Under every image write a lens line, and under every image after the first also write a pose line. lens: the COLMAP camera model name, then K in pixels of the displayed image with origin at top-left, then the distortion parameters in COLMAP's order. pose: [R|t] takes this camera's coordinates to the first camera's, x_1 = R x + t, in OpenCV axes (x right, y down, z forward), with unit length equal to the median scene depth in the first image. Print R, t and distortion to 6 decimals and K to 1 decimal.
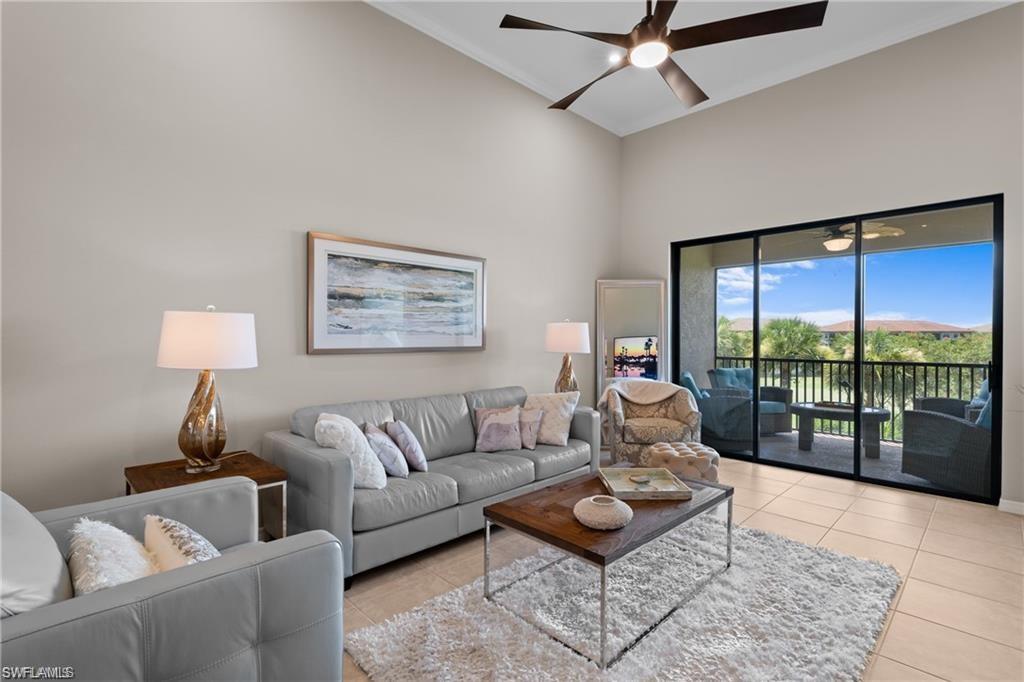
lens RADIAL K [[482.3, 0, 512.0], [0, 482.3, 341.0], [0, 0, 1]] dist [0.002196, 0.001174]
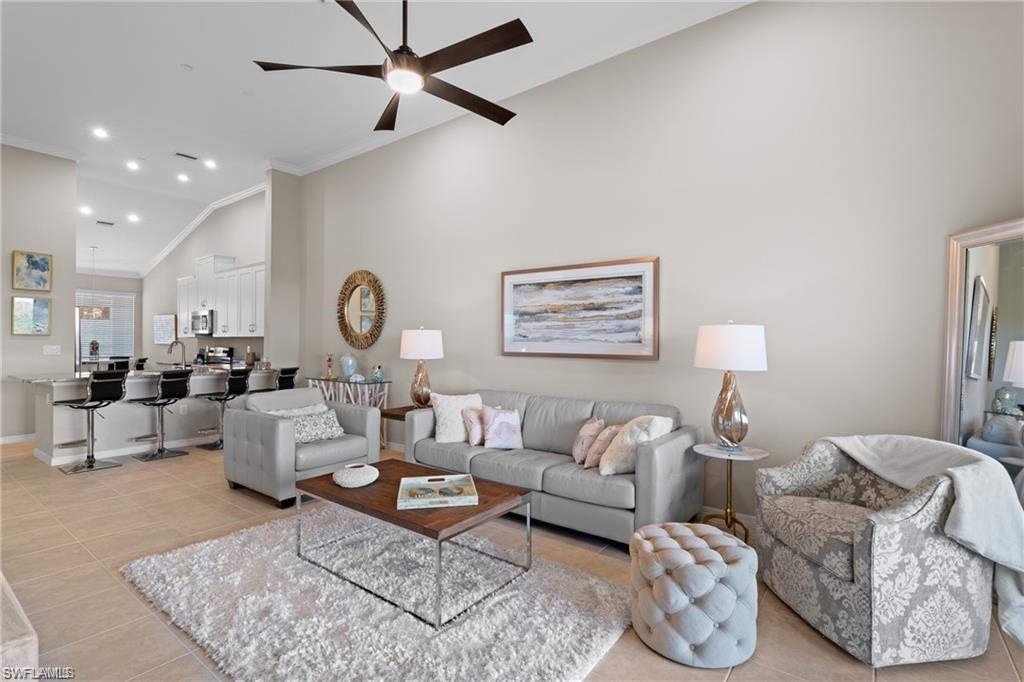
lens RADIAL K [[482.3, 0, 512.0], [0, 482.3, 341.0], [0, 0, 1]] dist [0.002196, 0.001174]
pose [[0.143488, 0.006993, -0.989627, 0.896783], [-0.011157, 0.999923, 0.005448, -0.020684], [0.989589, 0.010260, 0.143555, 0.702141]]
